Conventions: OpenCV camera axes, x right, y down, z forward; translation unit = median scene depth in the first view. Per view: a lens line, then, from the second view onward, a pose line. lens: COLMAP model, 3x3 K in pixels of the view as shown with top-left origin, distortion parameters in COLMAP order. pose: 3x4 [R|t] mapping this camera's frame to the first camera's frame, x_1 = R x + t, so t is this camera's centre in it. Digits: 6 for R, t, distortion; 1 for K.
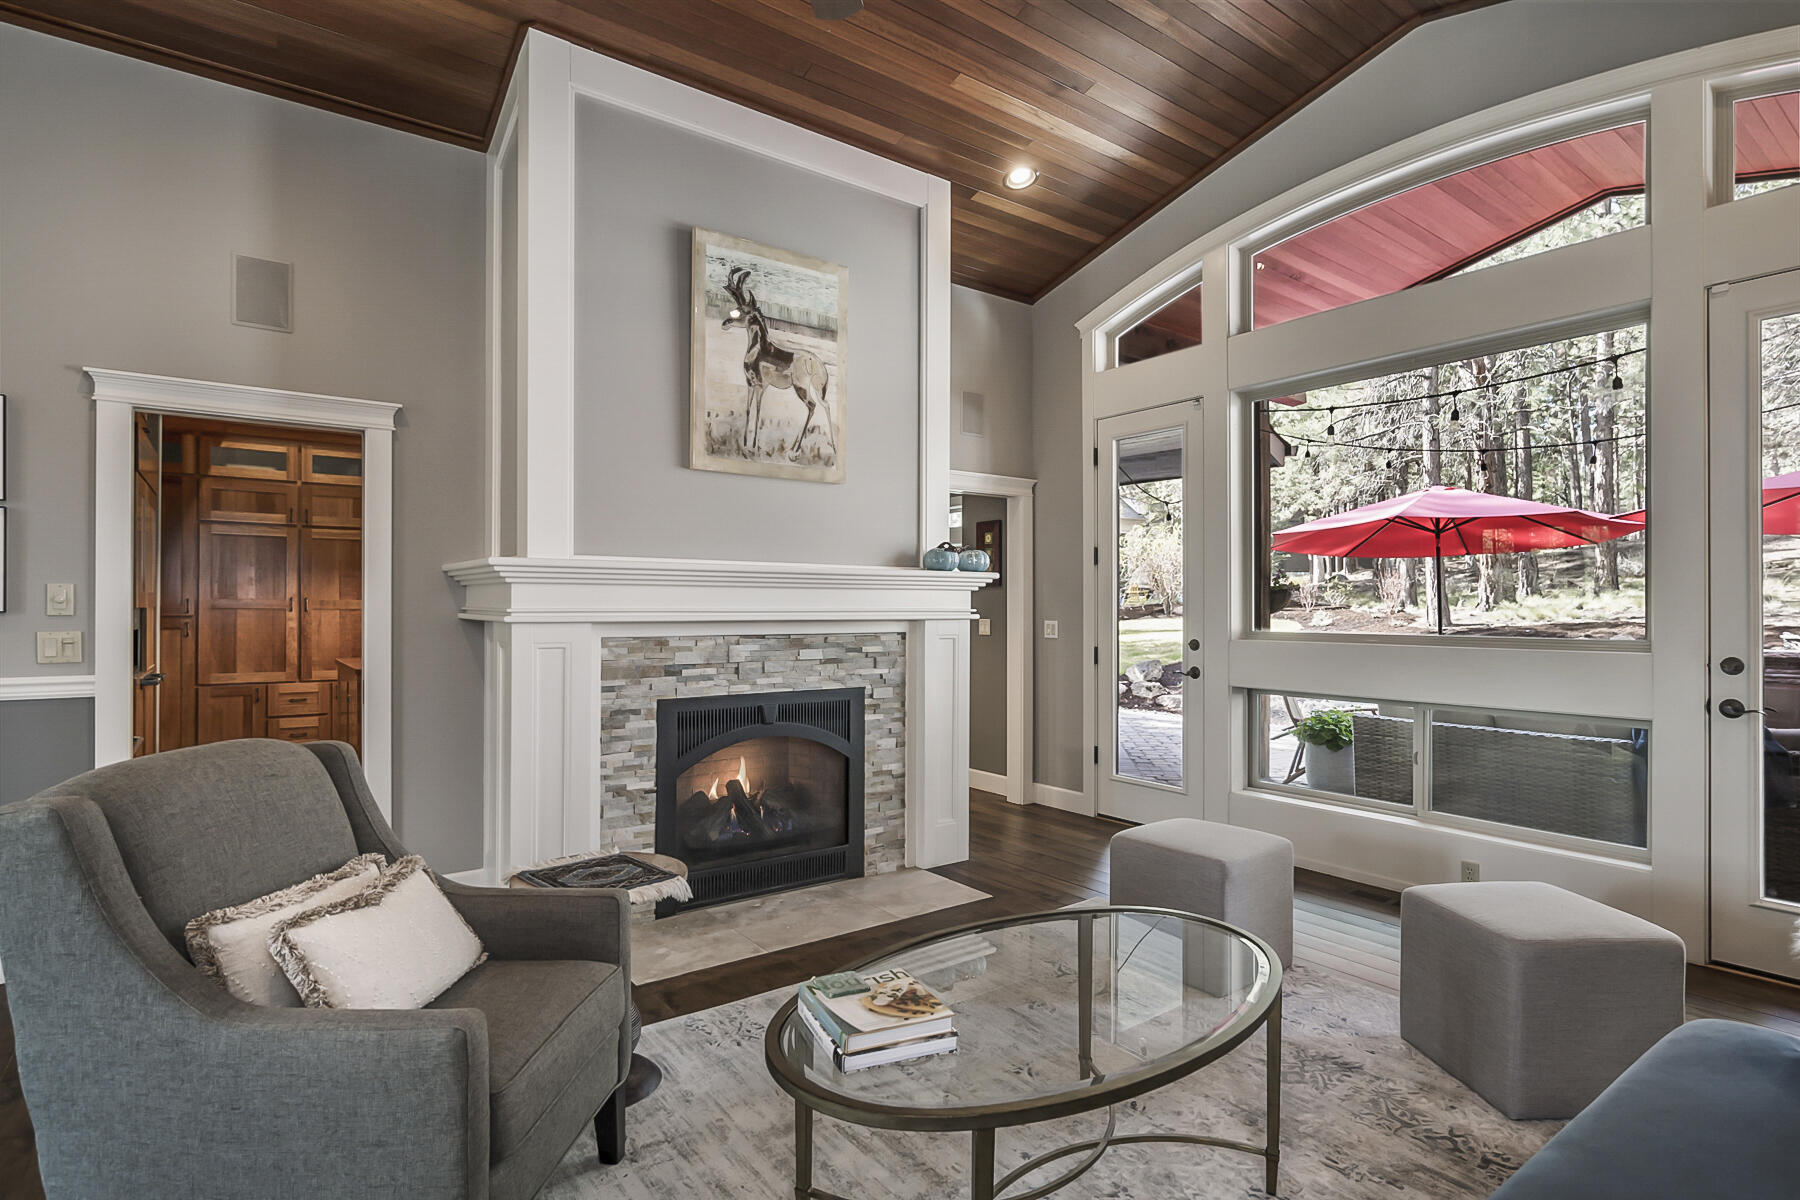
lens RADIAL K [[913.4, 0, 896.7], [0, 913.4, 605.5], [0, 0, 1]] dist [-0.007173, 0.003816]
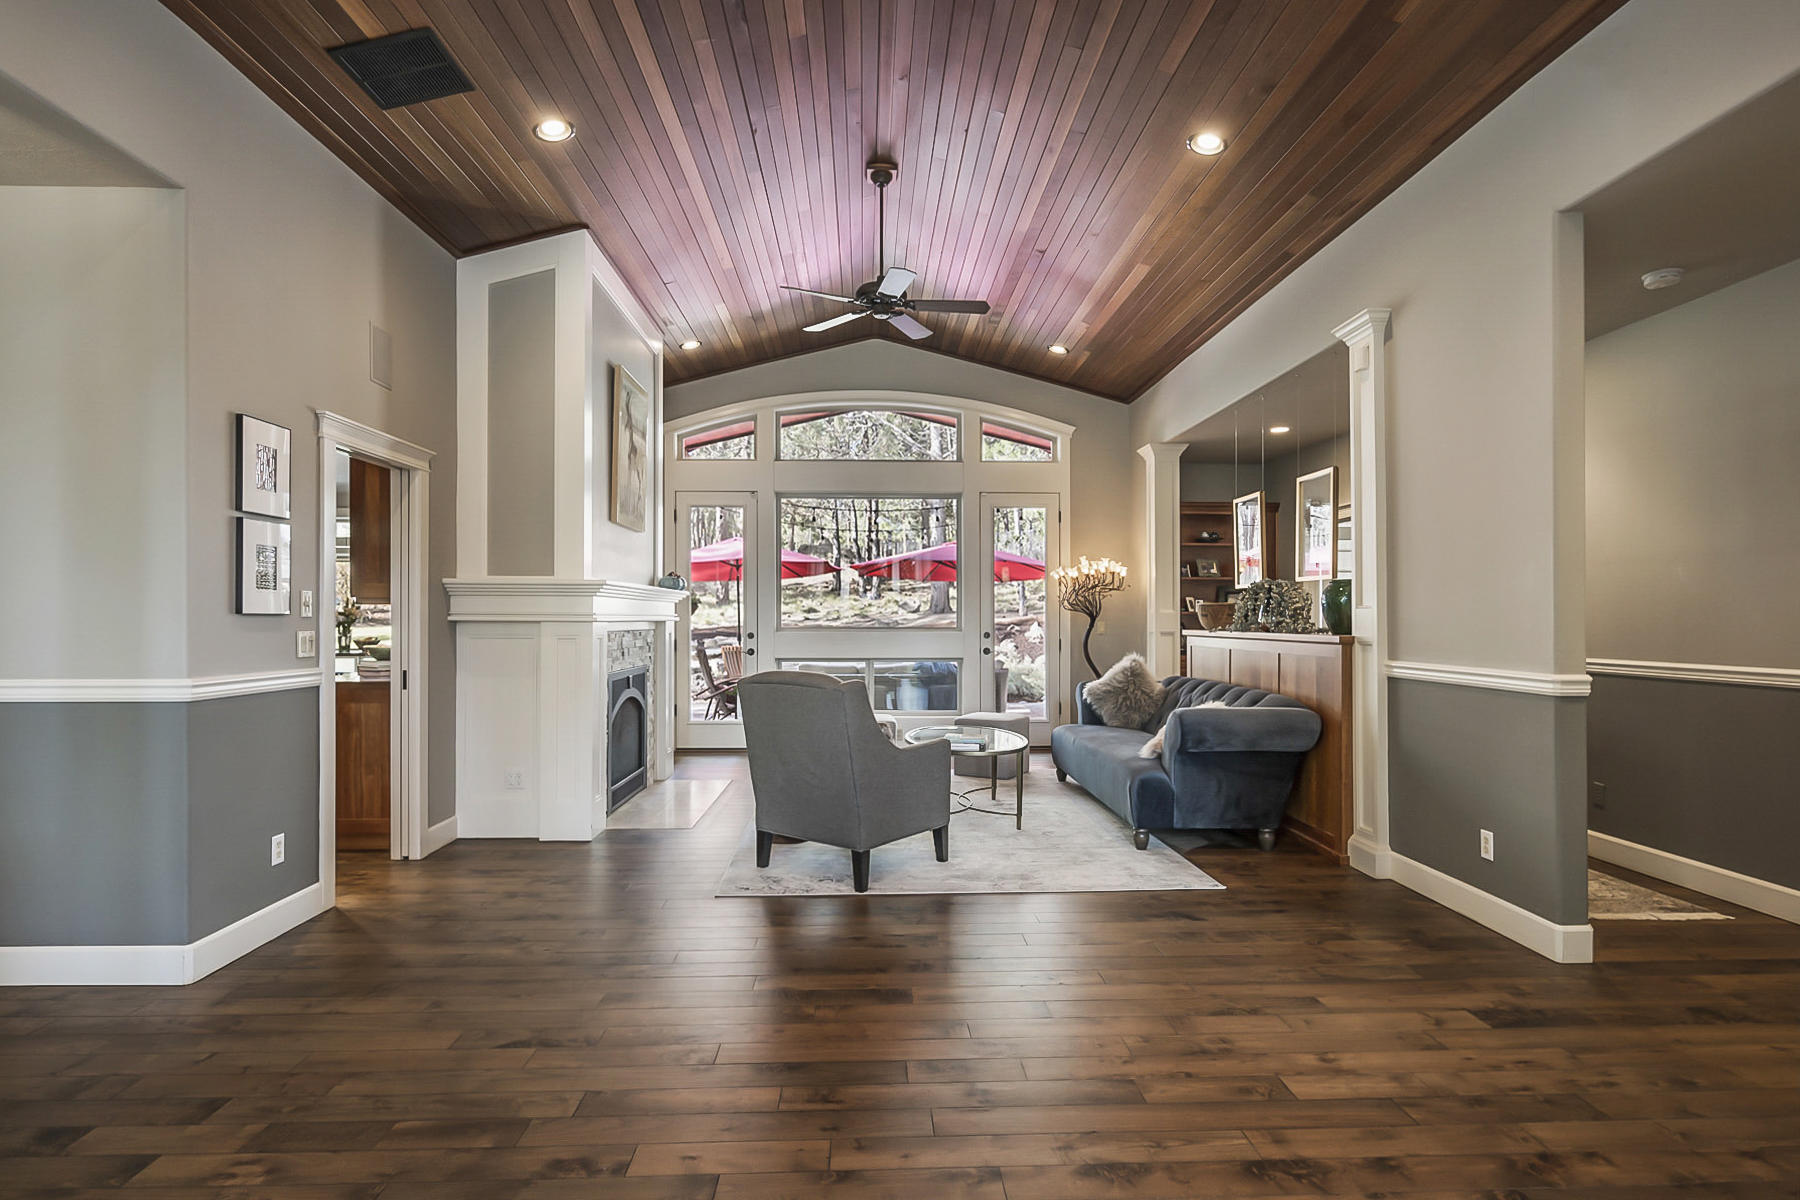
lens RADIAL K [[913.4, 0, 903.5], [0, 913.4, 614.8], [0, 0, 1]] dist [-0.007173, 0.003816]
pose [[0.558900, 0.000629, 0.829235, -1.074009], [-0.000728, 1.000000, -0.000267, 0.005649], [-0.829234, -0.000454, 0.558901, -0.223708]]
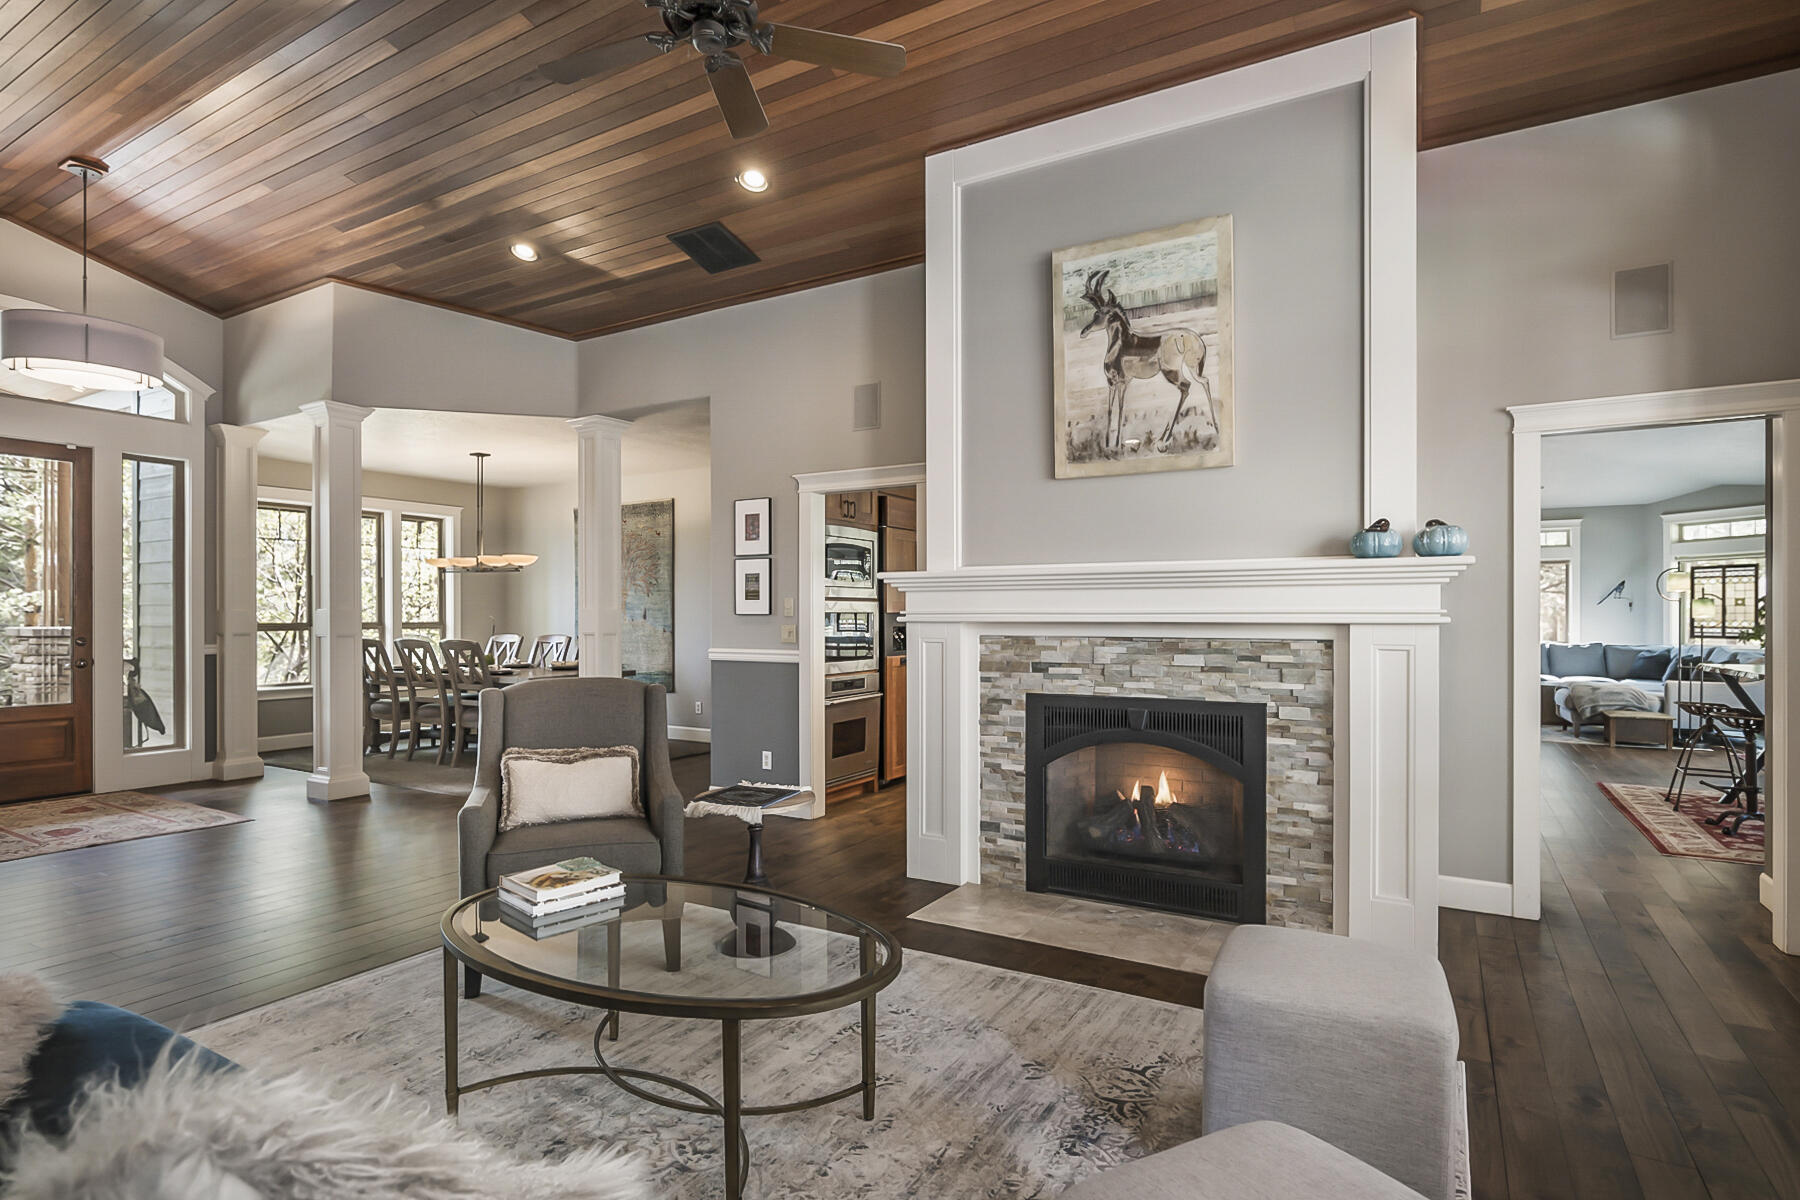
lens RADIAL K [[913.4, 0, 904.7], [0, 913.4, 615.9], [0, 0, 1]] dist [-0.007173, 0.003816]
pose [[0.393984, -0.001950, -0.919115, 0.601910], [0.002786, 0.999996, -0.000927, 0.009016], [0.919113, -0.002196, 0.393988, 0.367841]]
